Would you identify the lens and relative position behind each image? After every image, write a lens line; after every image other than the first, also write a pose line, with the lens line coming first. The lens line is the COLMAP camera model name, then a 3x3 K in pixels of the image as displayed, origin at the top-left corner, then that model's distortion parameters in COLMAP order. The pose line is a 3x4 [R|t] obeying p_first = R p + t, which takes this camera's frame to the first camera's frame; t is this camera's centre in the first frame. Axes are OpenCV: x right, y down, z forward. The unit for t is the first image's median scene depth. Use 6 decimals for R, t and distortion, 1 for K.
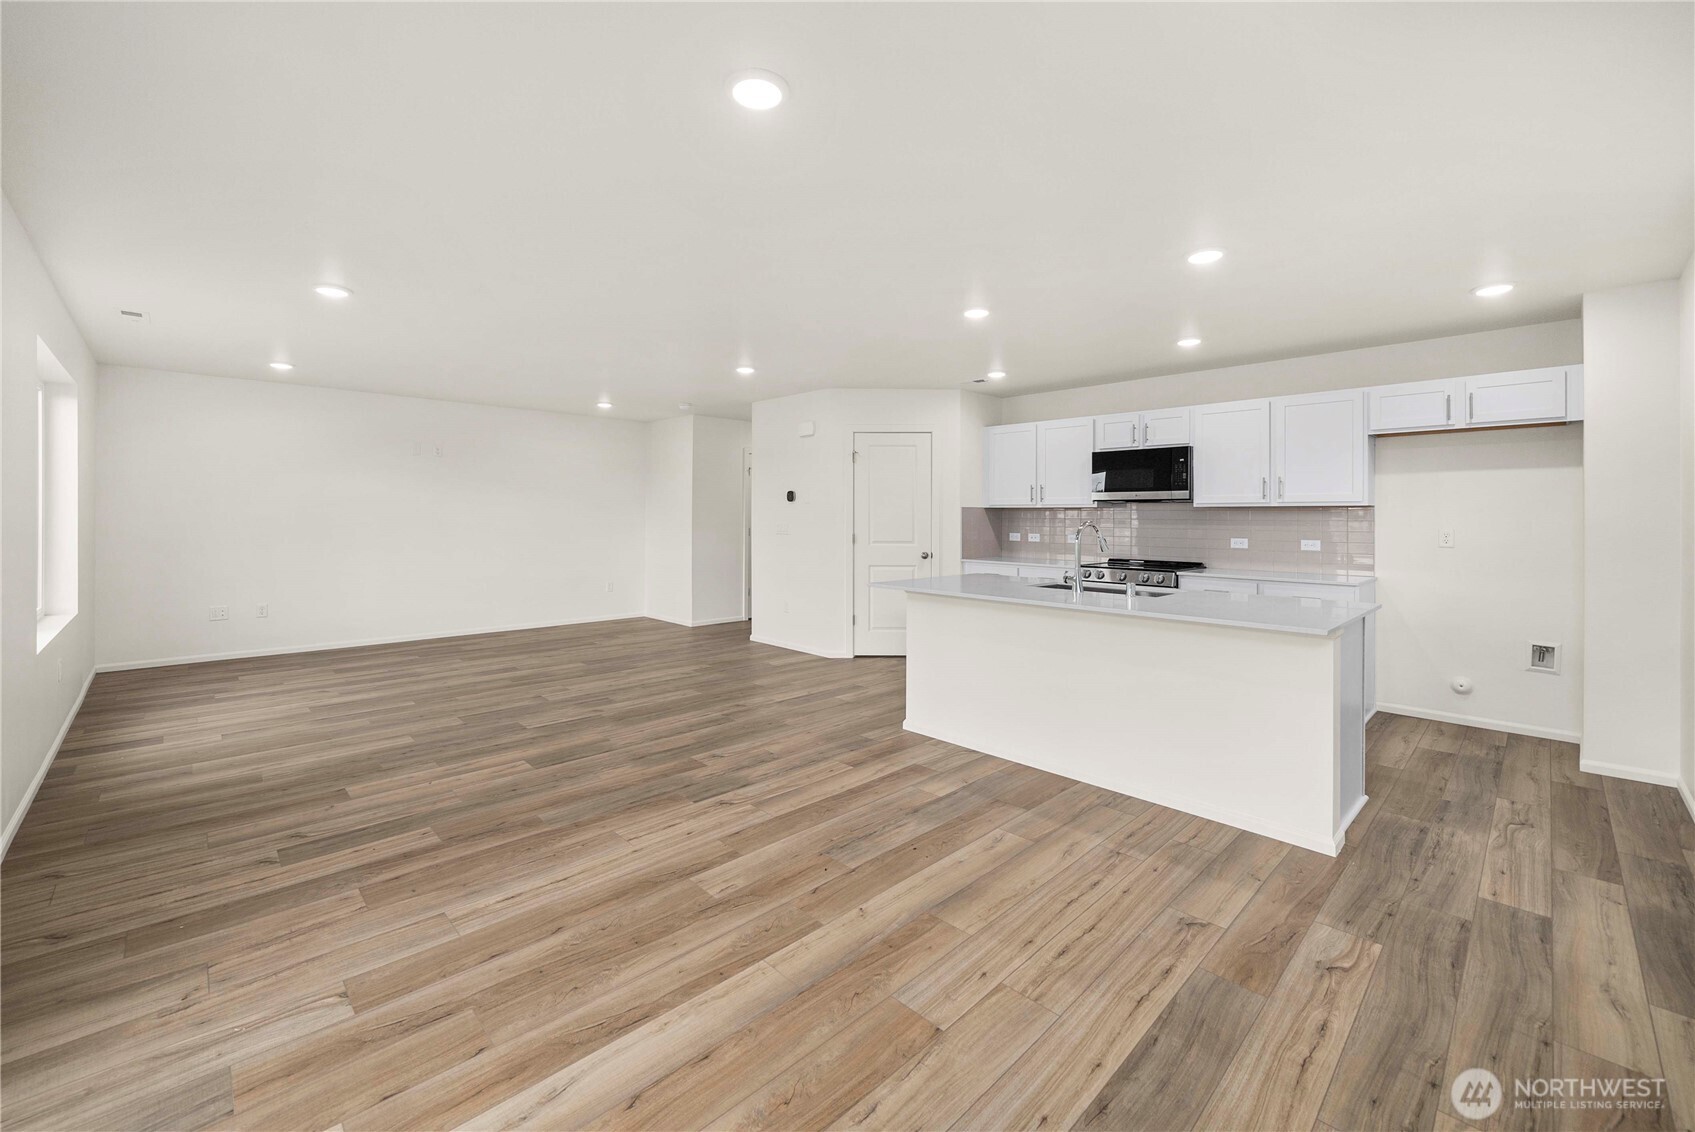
lens RADIAL K [[686.4, 0, 840.9], [0, 686.4, 515.0], [0, 0, 1]] dist [-0.000563, 0.000184]
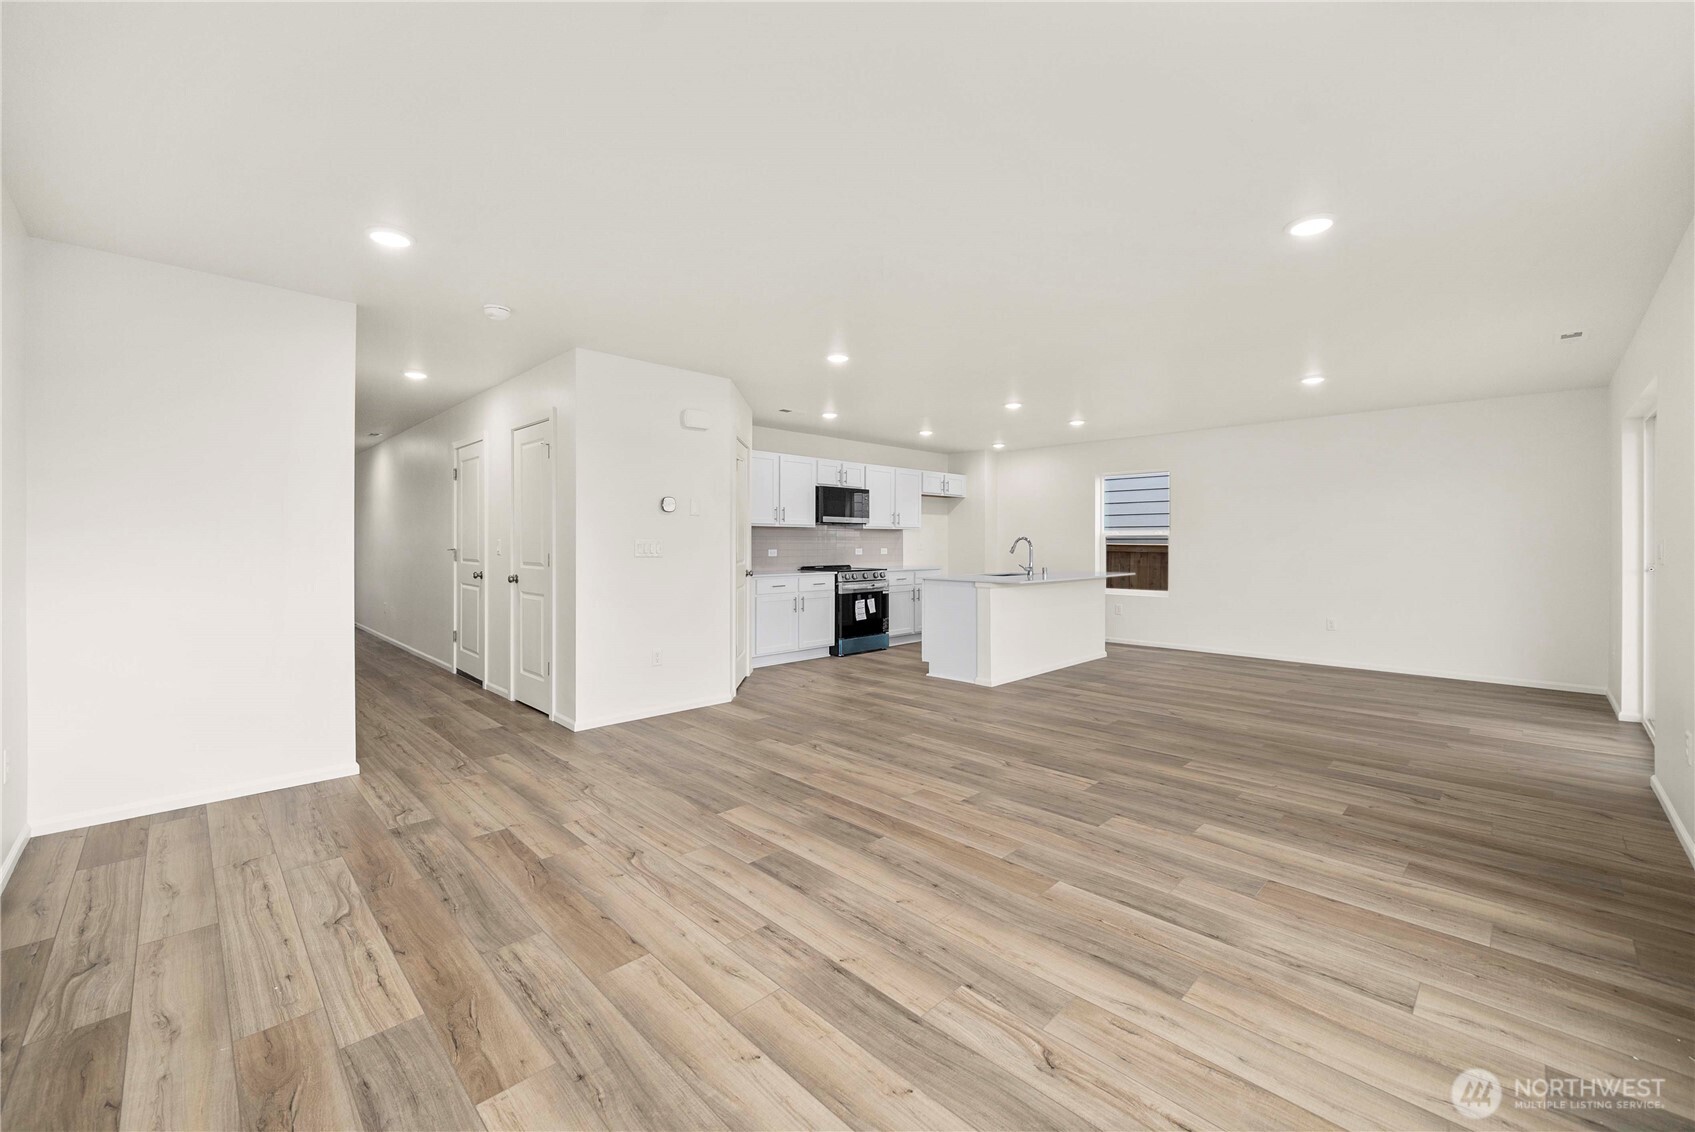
lens RADIAL K [[679.9, 0, 848.4], [0, 679.9, 542.3], [0, 0, 1]] dist [-0.001620, -0.000442]
pose [[-0.013558, -0.005761, 0.999891, -1.716679], [-0.002692, 0.999980, 0.005725, 0.017353], [-0.999904, -0.002614, -0.013573, 1.763835]]
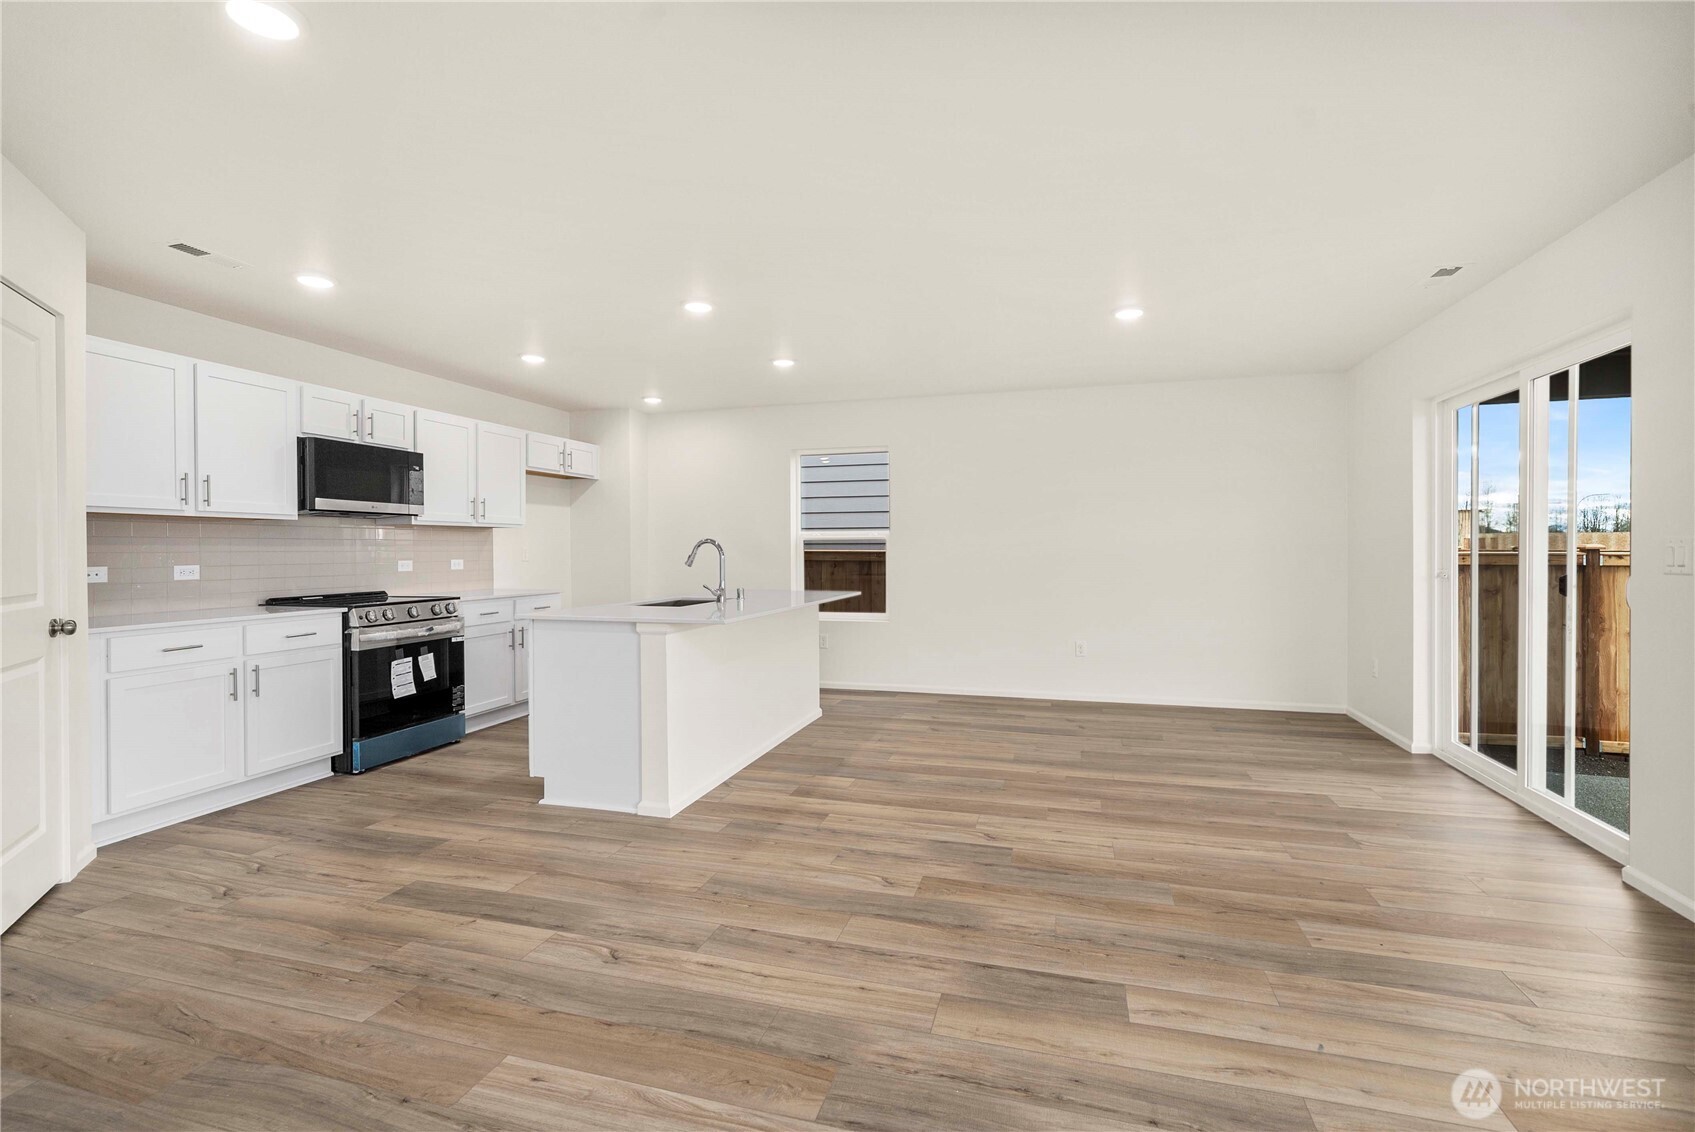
lens RADIAL K [[762.4, 0, 845.0], [0, 762.4, 556.2], [0, 0, 1]] dist [-0.002421, -0.000235]
pose [[-0.494266, -0.012484, 0.869221, -0.961659], [-0.000687, 0.999902, 0.013970, 0.023629], [-0.869310, 0.006307, -0.494226, 1.672848]]
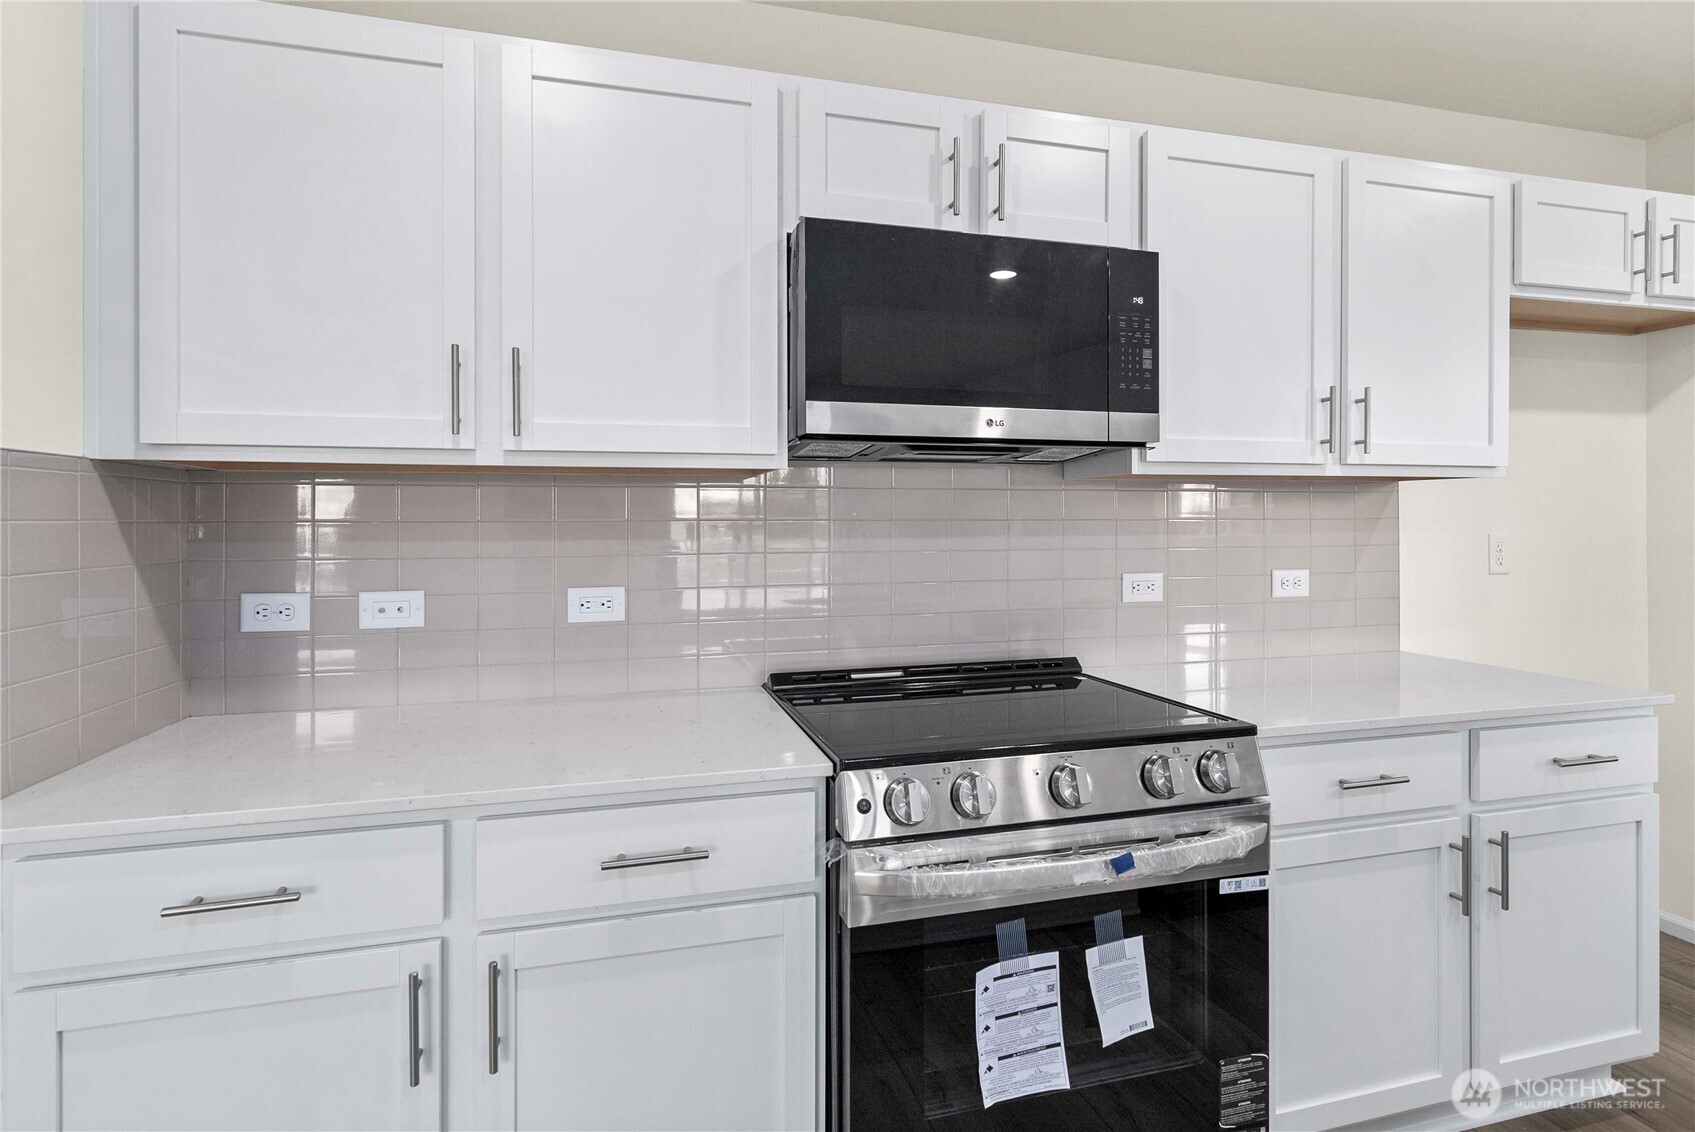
lens RADIAL K [[843.2, 0, 849.1], [0, 843.2, 523.8], [0, 0, 1]] dist [-0.001481, -0.000097]
pose [[0.485691, -0.011981, 0.874048, 0.247594], [0.004721, 0.999927, 0.011083, 0.007127], [-0.874118, -0.001257, 0.485712, 1.558011]]
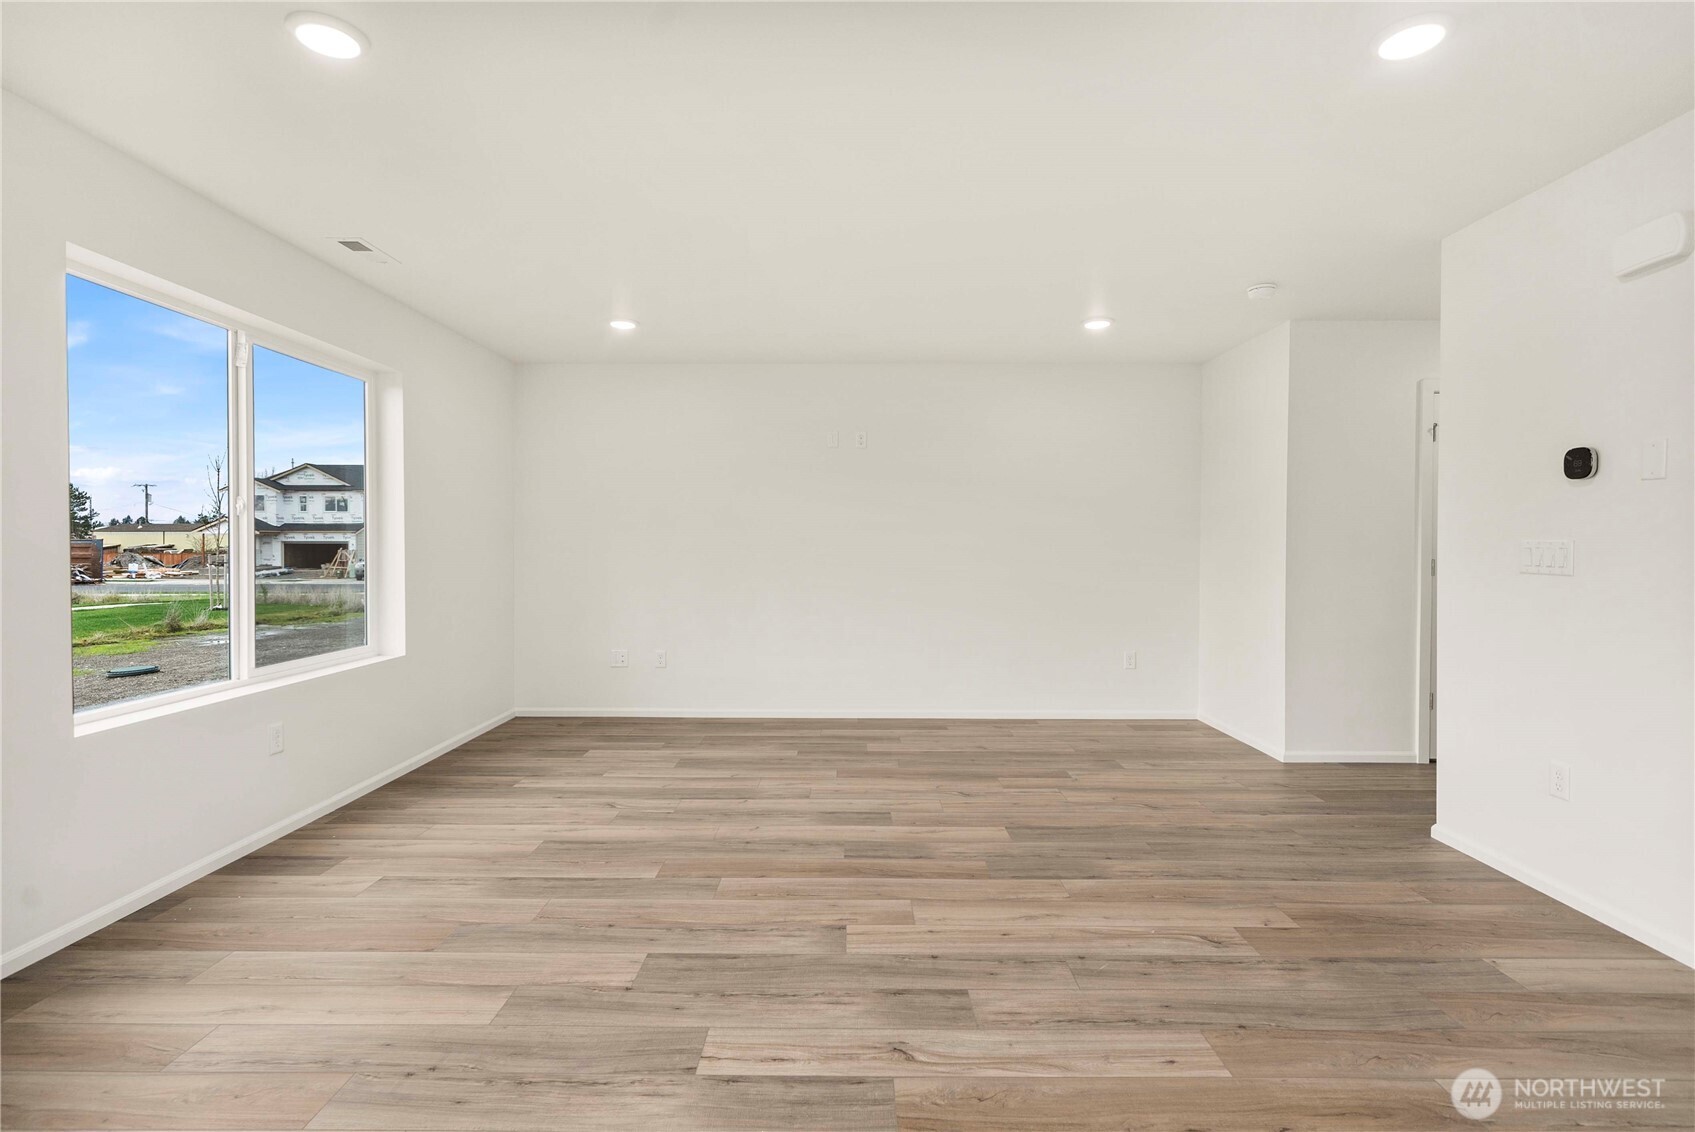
lens RADIAL K [[795.9, 0, 845.3], [0, 795.9, 558.9], [0, 0, 1]] dist [0.001398, 0.000319]
pose [[0.716157, 0.006414, -0.697910, -0.125467], [0.002747, 0.999924, 0.012008, 0.030183], [0.697934, -0.010517, 0.716085, 0.998641]]
